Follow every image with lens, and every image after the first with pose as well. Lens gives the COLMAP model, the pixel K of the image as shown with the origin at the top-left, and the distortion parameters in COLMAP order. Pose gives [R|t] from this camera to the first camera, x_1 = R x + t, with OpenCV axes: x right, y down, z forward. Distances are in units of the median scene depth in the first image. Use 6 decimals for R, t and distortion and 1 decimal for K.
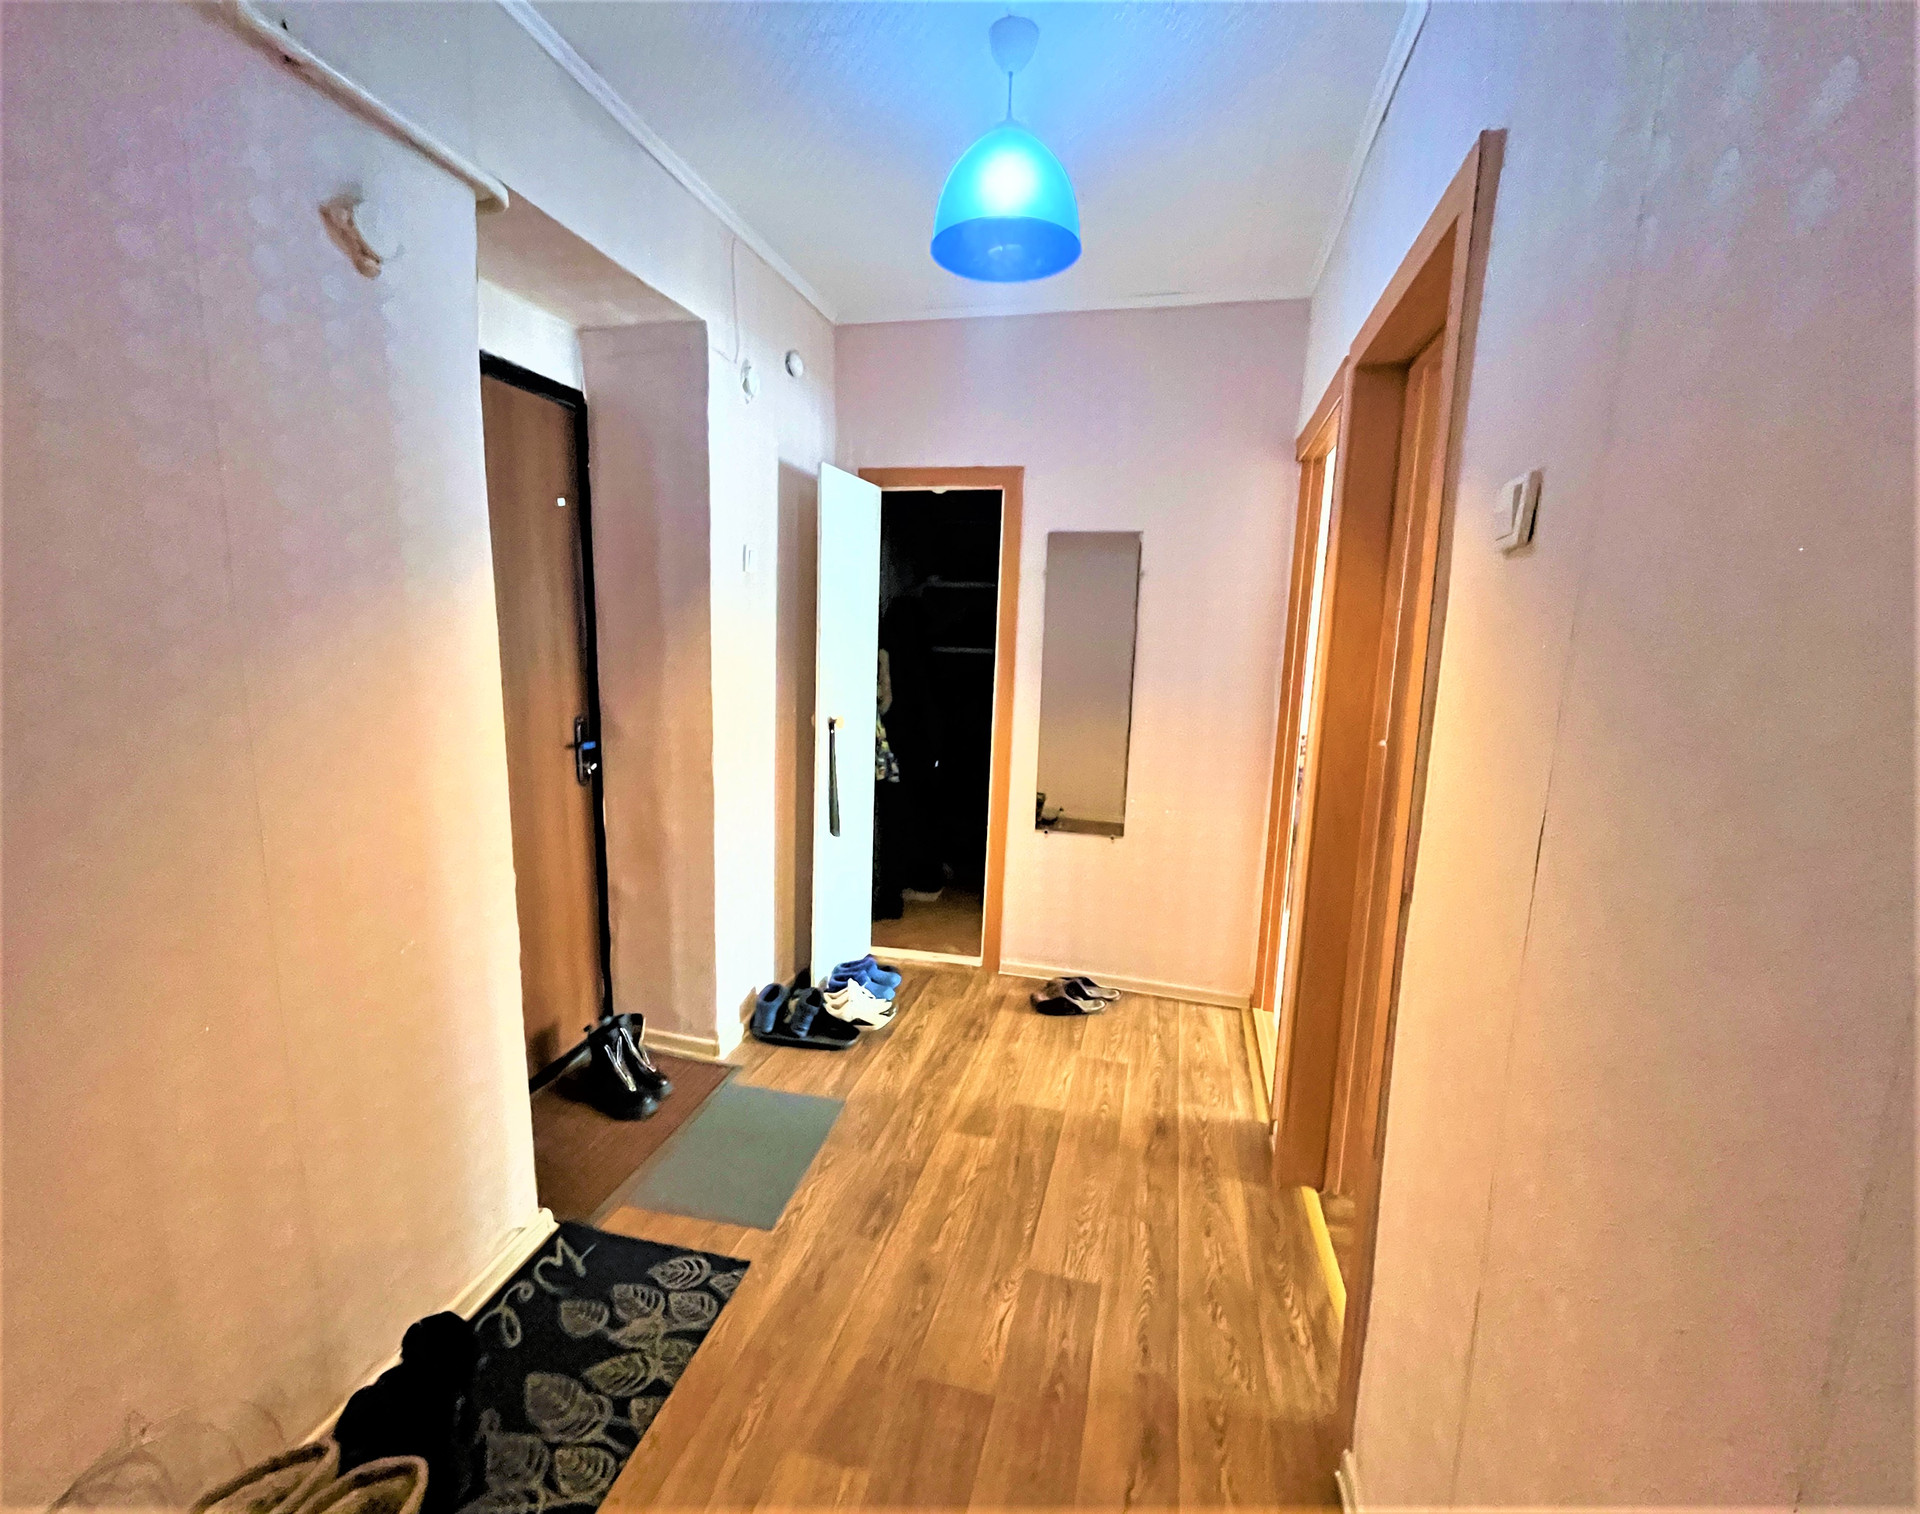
lens RADIAL K [[837.2, 0, 946.9], [0, 837.2, 764.9], [0, 0, 1]] dist [0.000591, 0.000072]
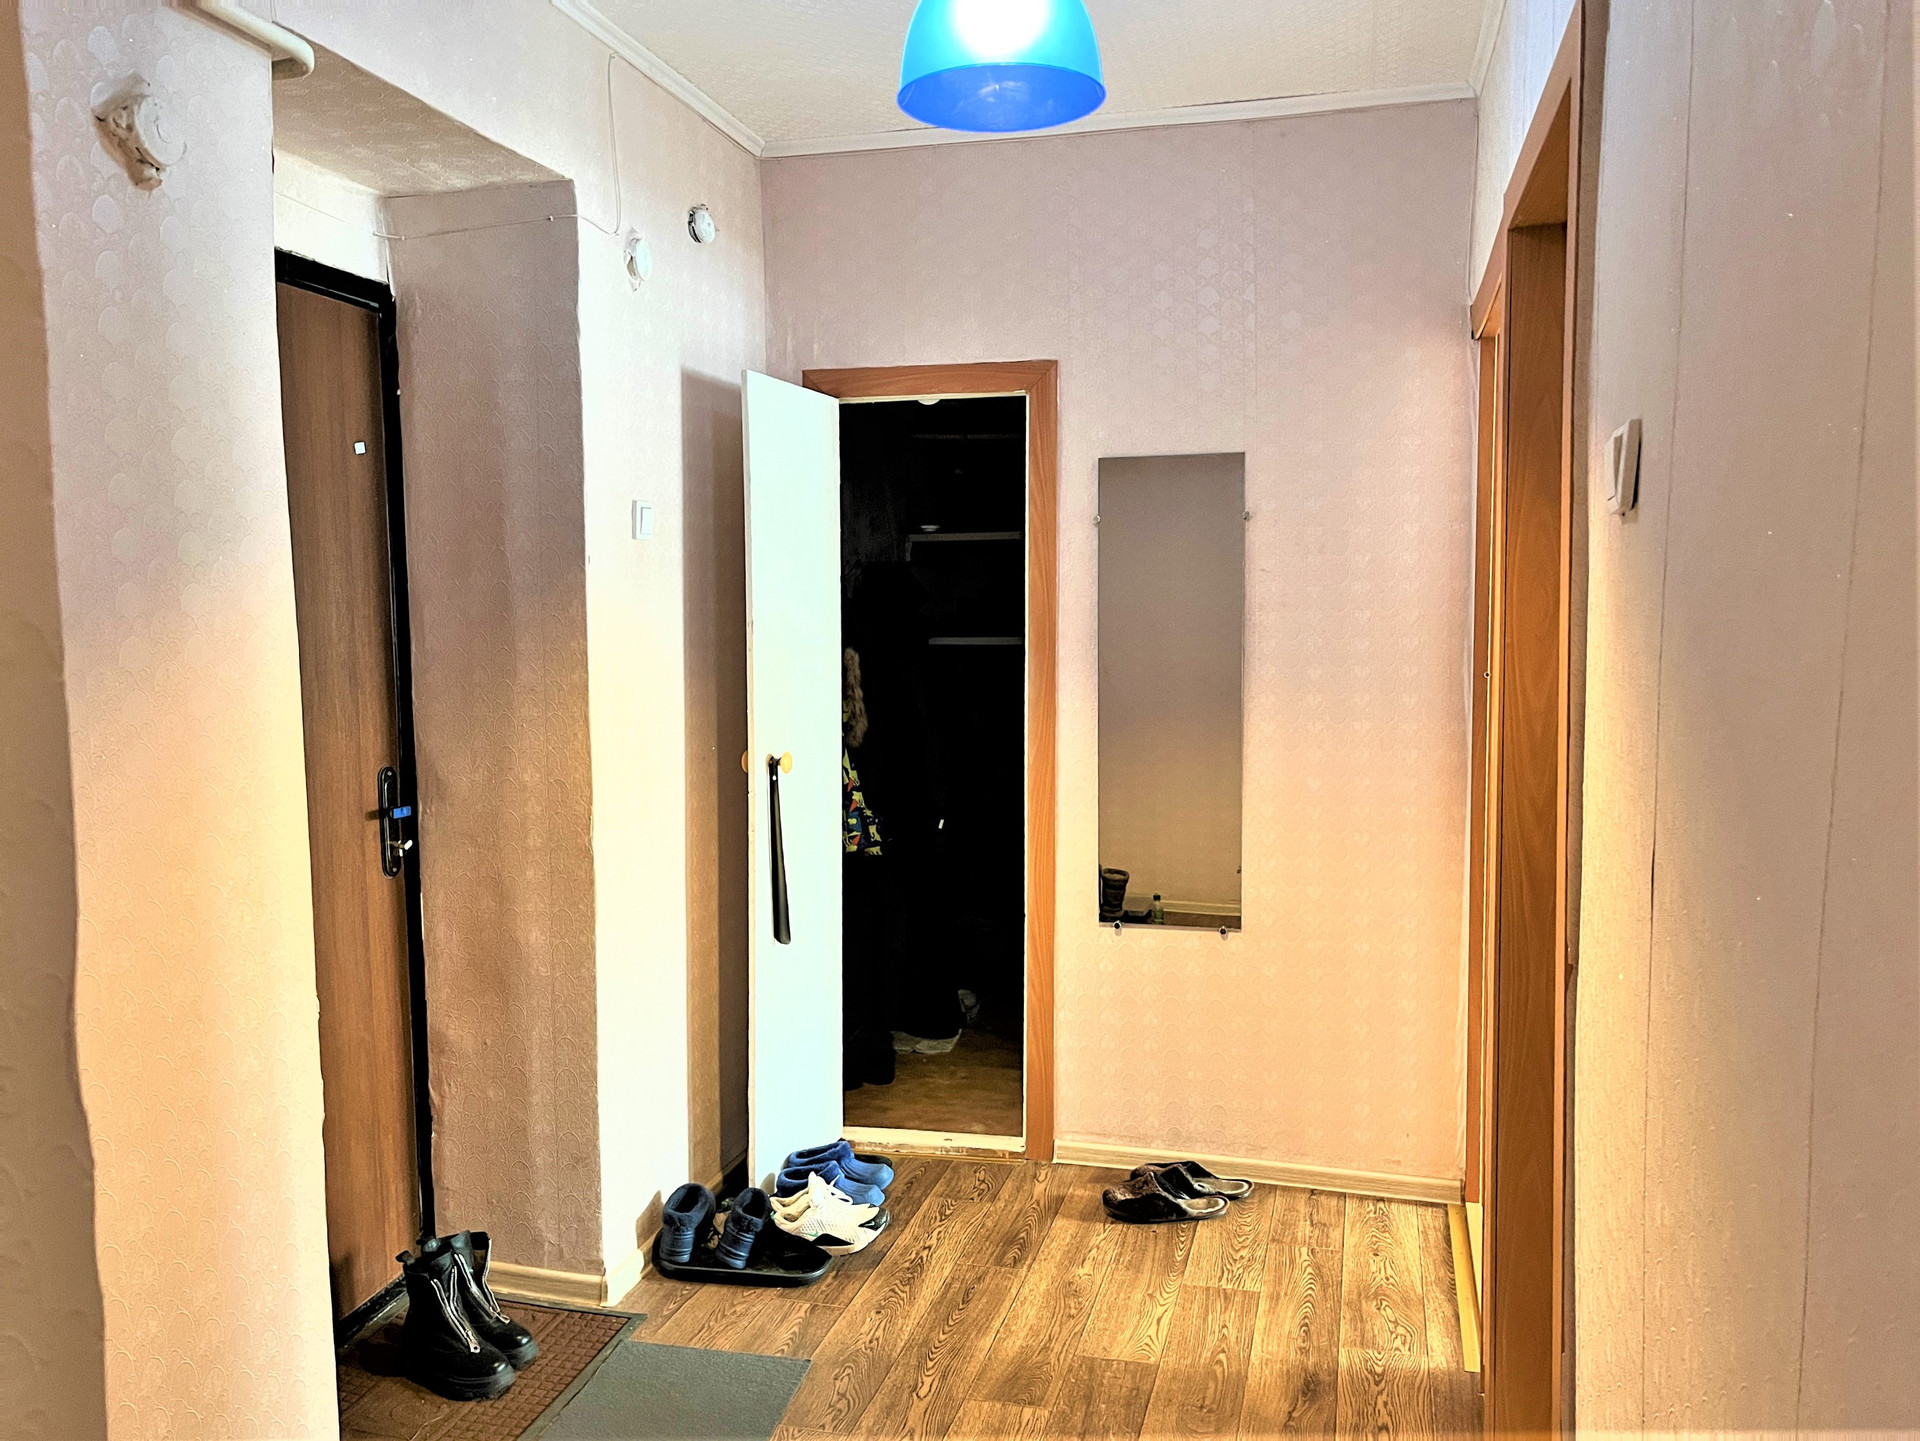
lens RADIAL K [[1454.3, 0, 959.6], [0, 1454.3, 710.4], [0, 0, 1]] dist [0.058644, -0.080592]
pose [[0.999322, -0.036696, -0.003093, 0.011261], [0.036305, 0.995779, -0.084303, 0.008602], [0.006174, 0.084134, 0.996435, -0.124337]]
